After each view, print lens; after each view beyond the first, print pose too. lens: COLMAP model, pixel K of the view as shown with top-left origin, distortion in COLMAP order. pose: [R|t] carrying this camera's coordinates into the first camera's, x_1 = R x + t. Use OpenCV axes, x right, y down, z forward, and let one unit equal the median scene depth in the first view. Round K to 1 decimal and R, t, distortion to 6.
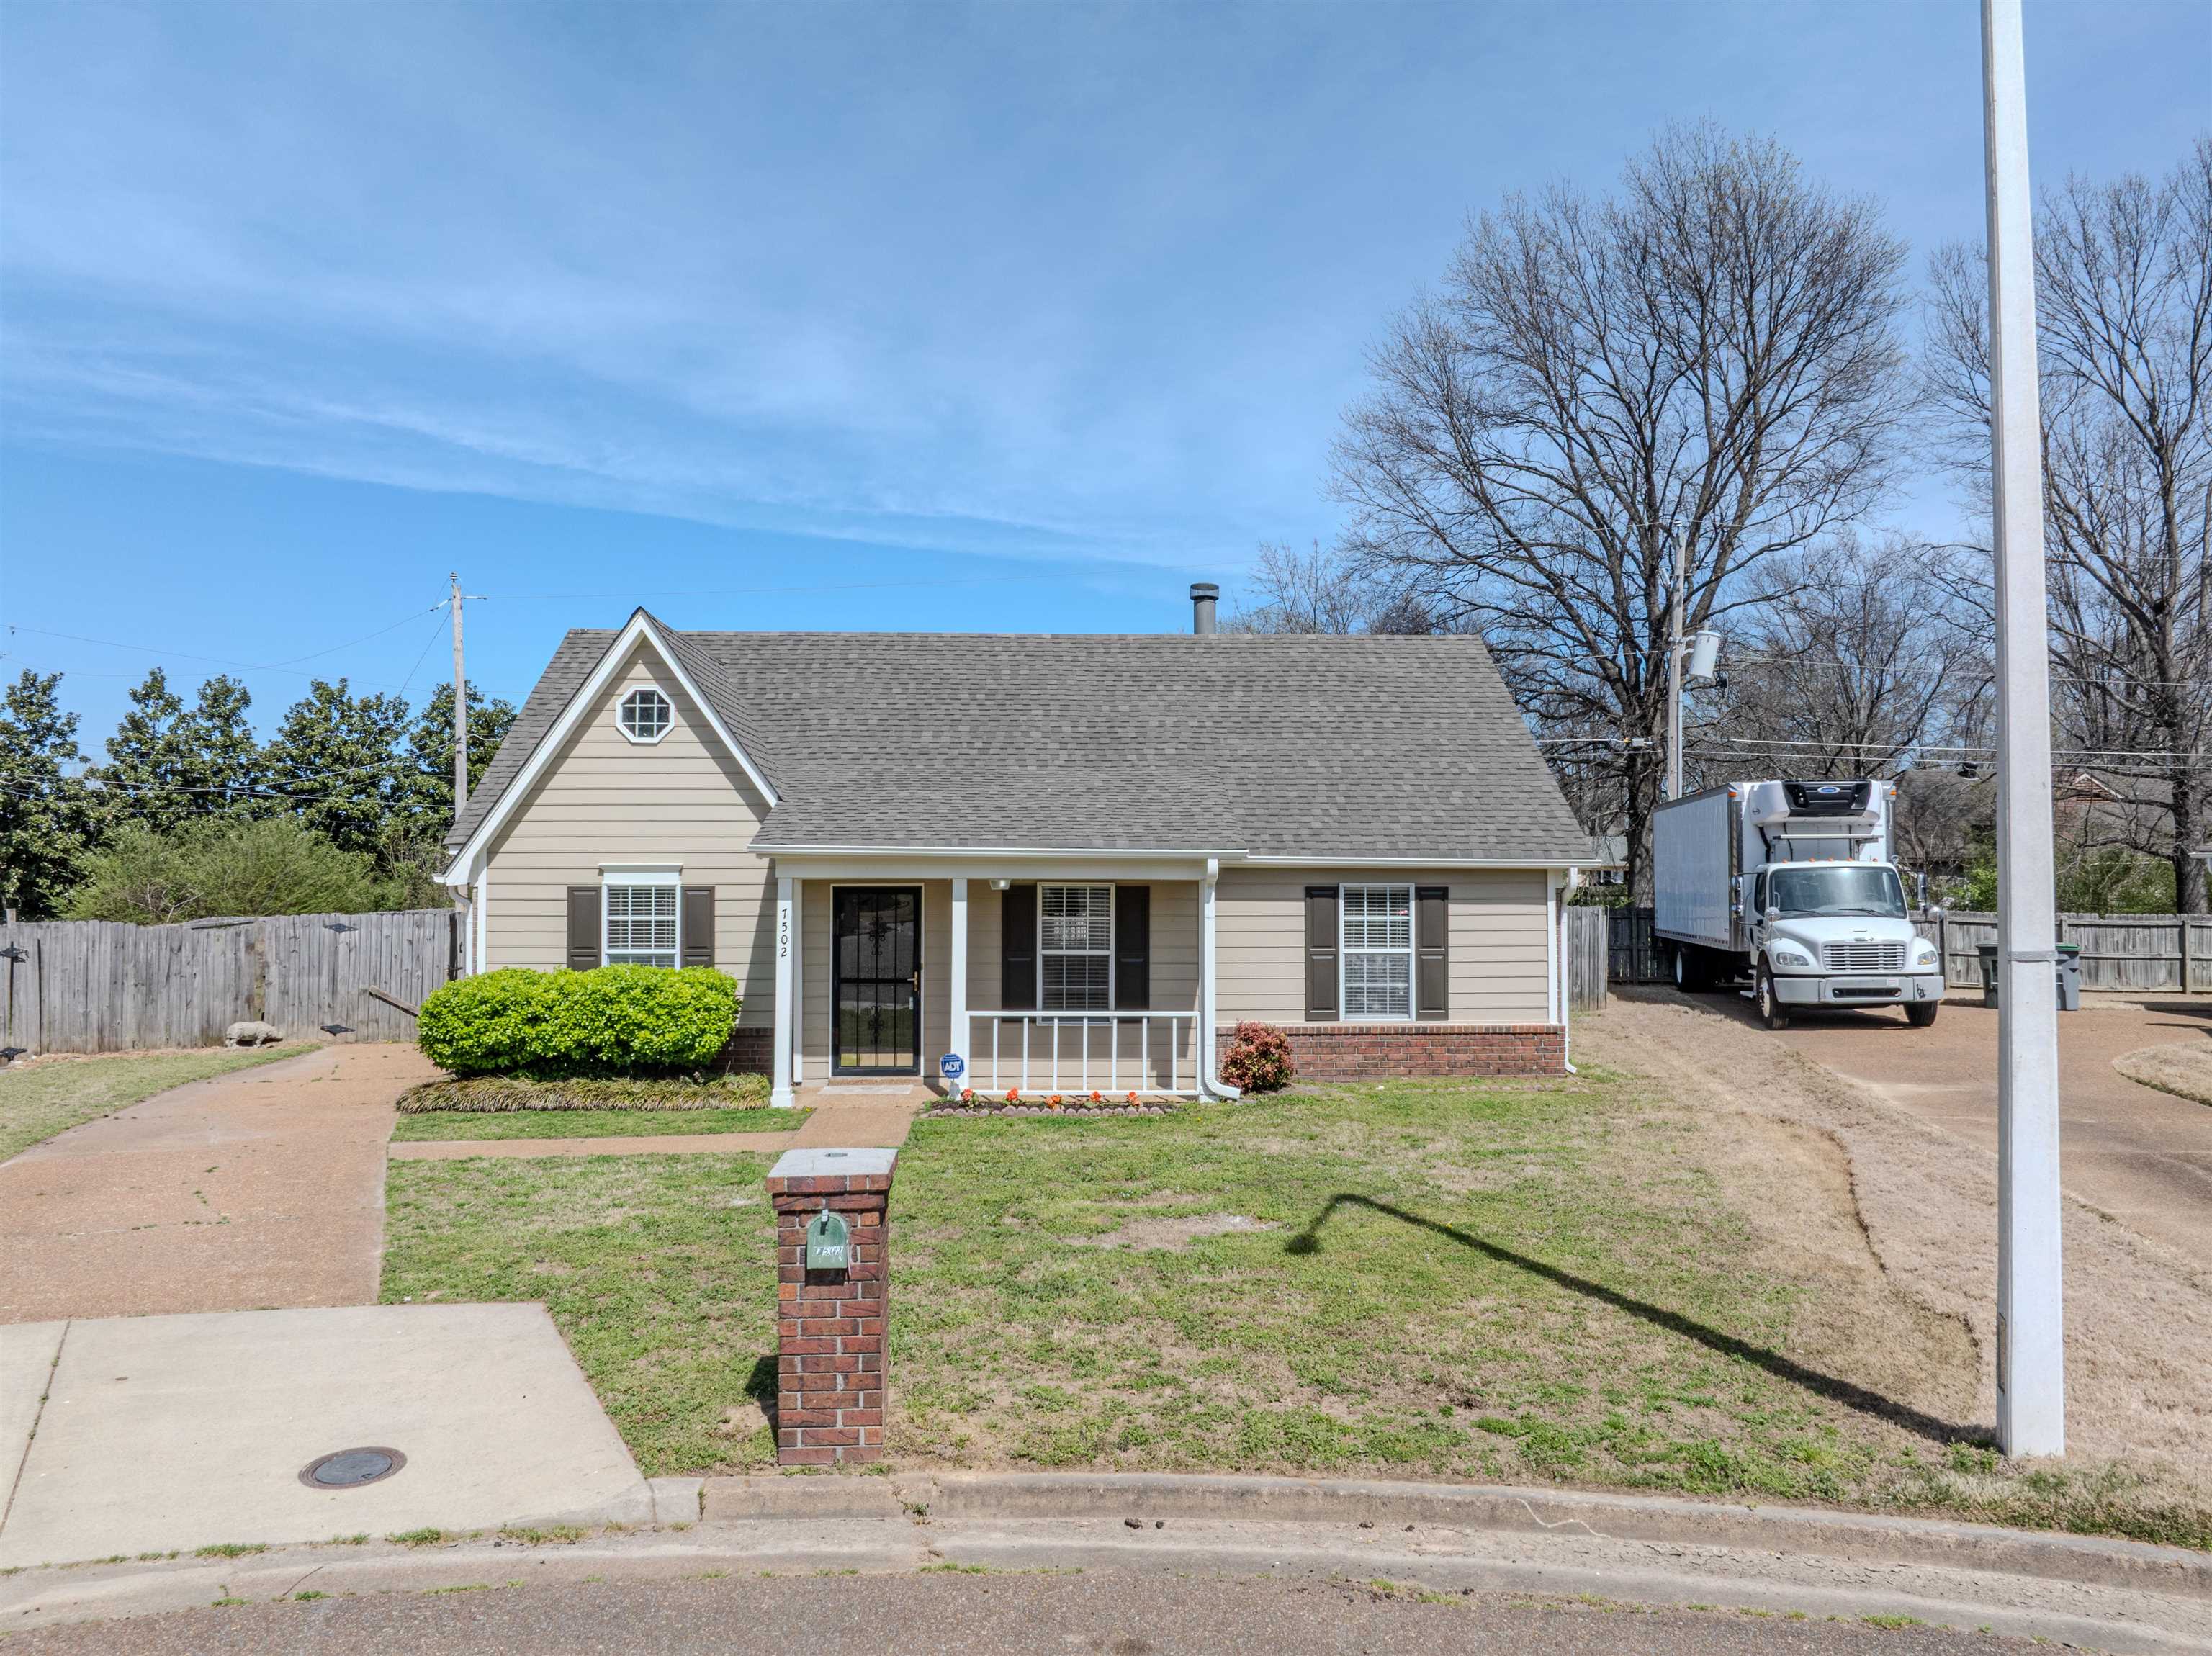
lens RADIAL K [[1571.6, 0, 1118.7], [0, 1571.6, 833.1], [0, 0, 1]] dist [-0.040389, -0.000720]
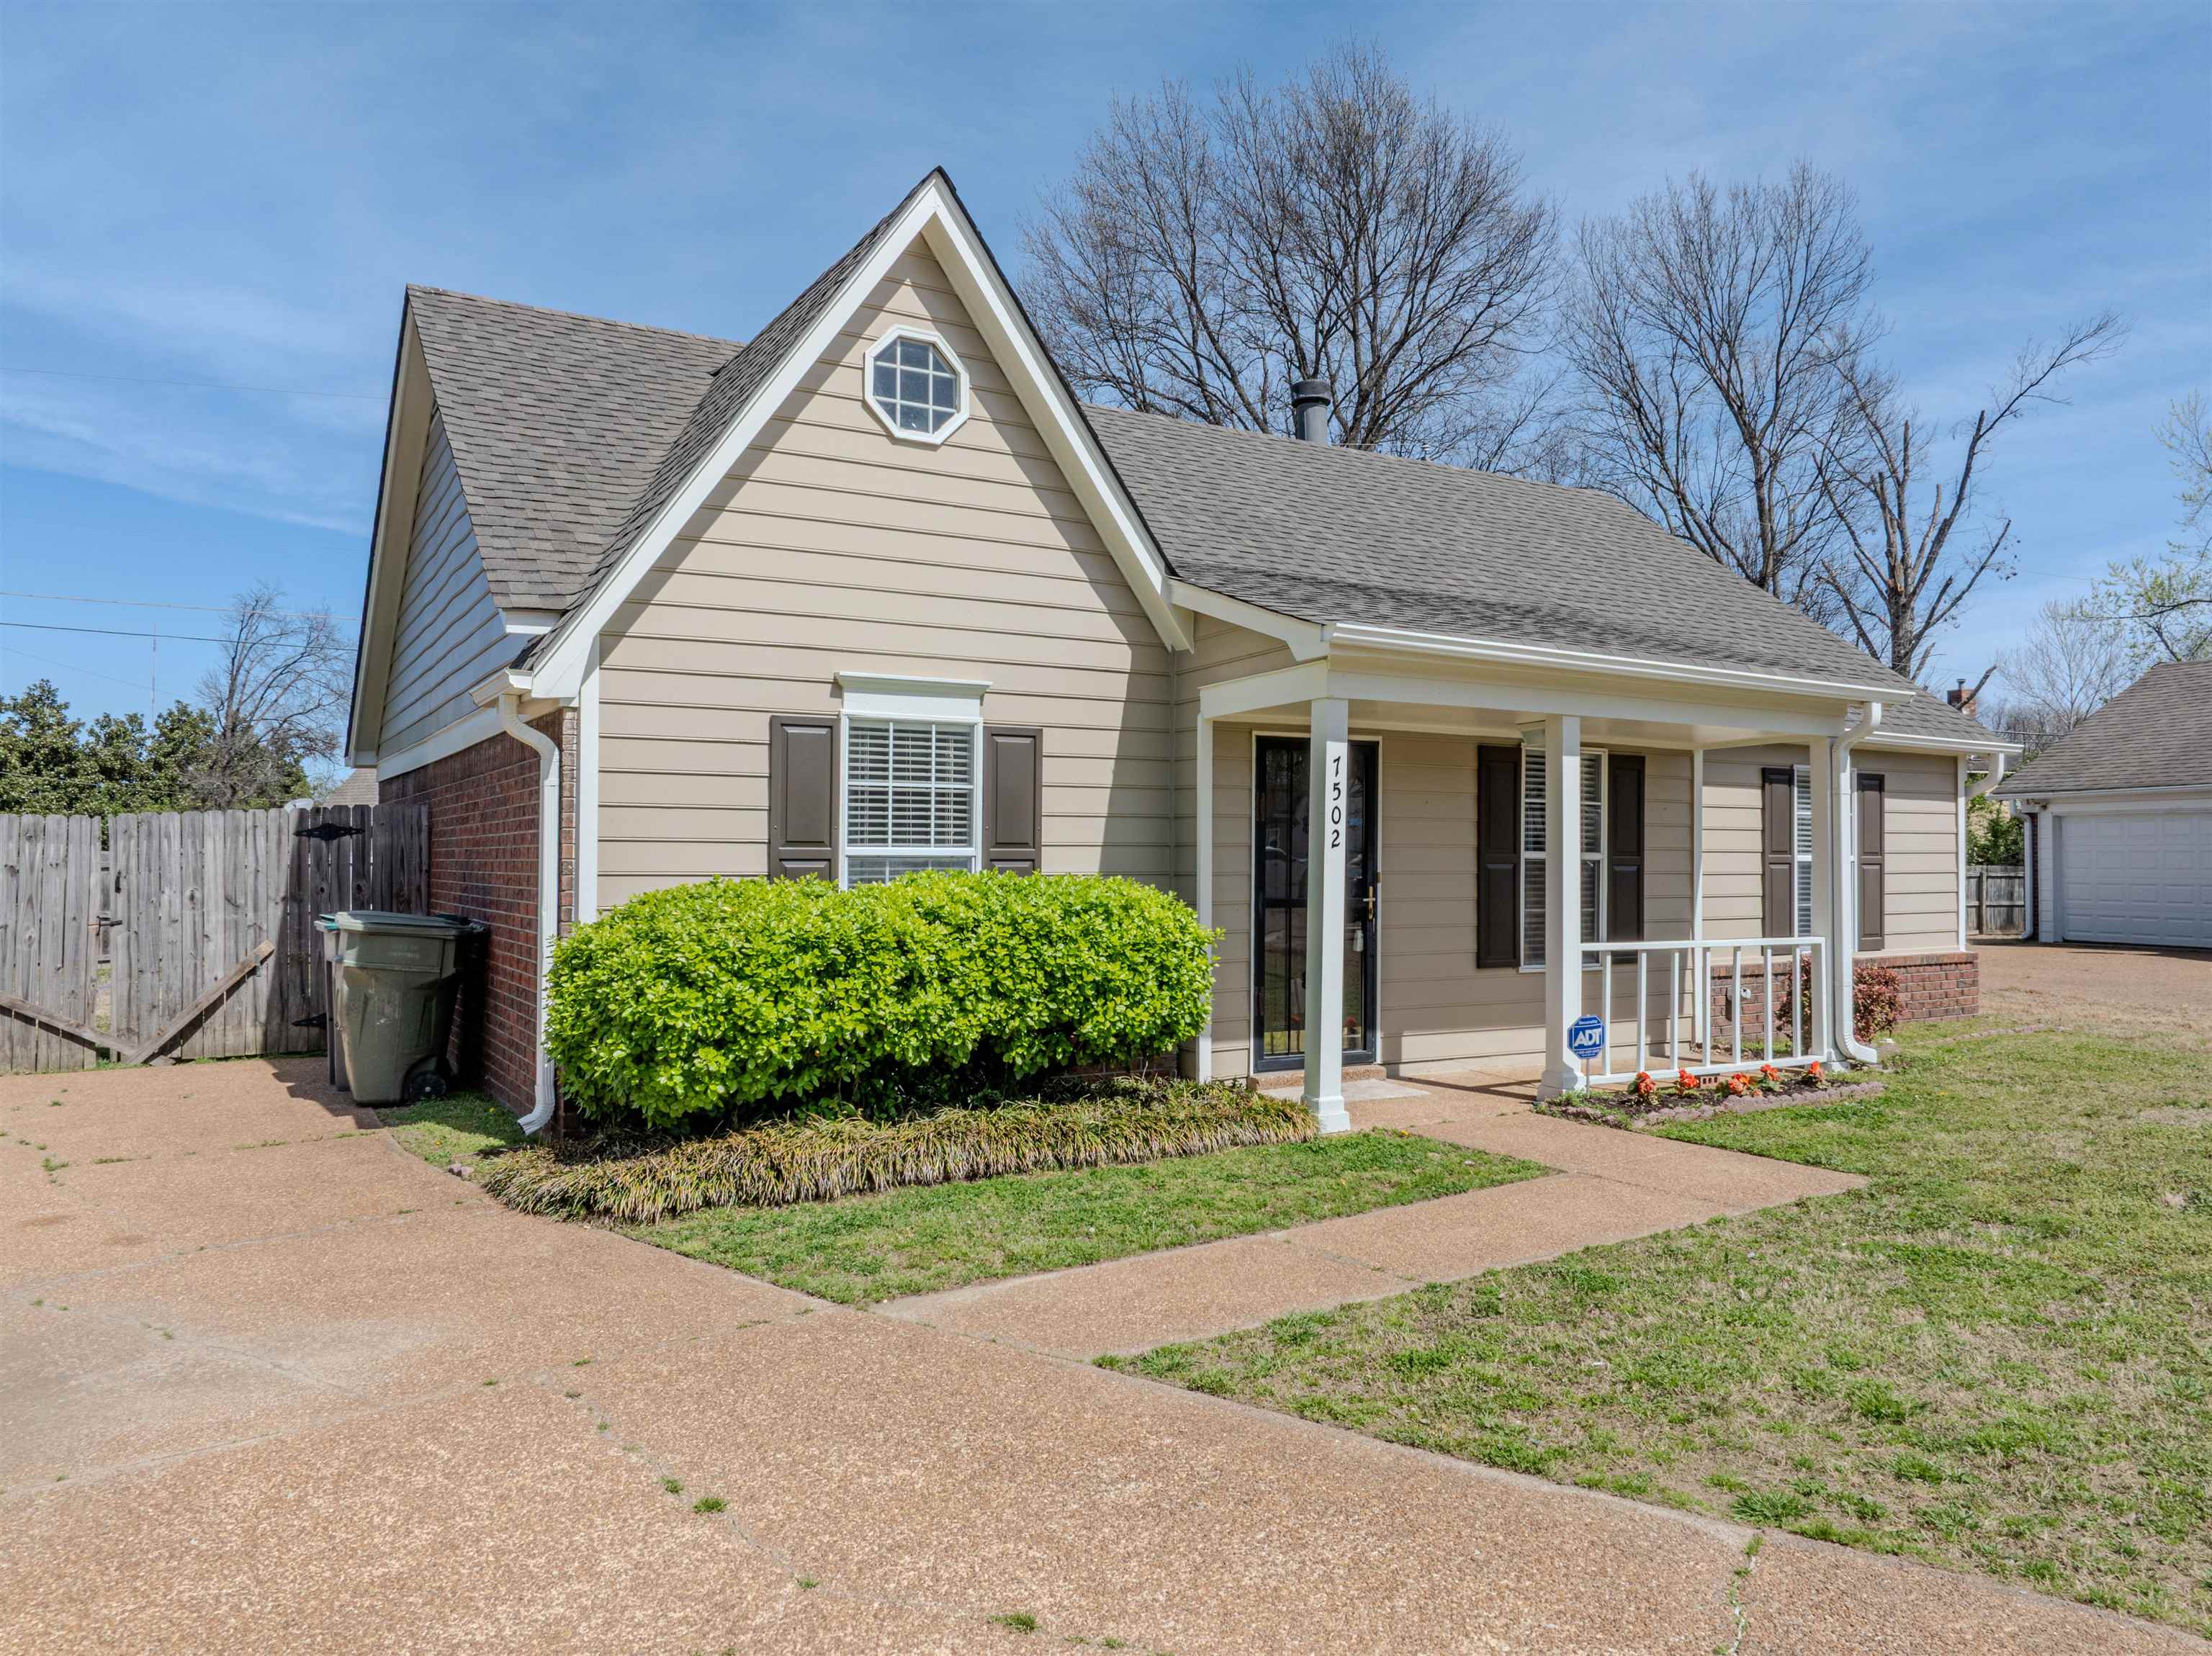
lens RADIAL K [[1571.6, 0, 1118.7], [0, 1571.6, 833.1], [0, 0, 1]] dist [-0.040389, -0.000720]
pose [[0.879394, 0.011282, 0.475961, -0.489617], [-0.013179, 0.999913, 0.000647, 0.068884], [-0.475912, -0.006842, 0.879466, 0.525638]]
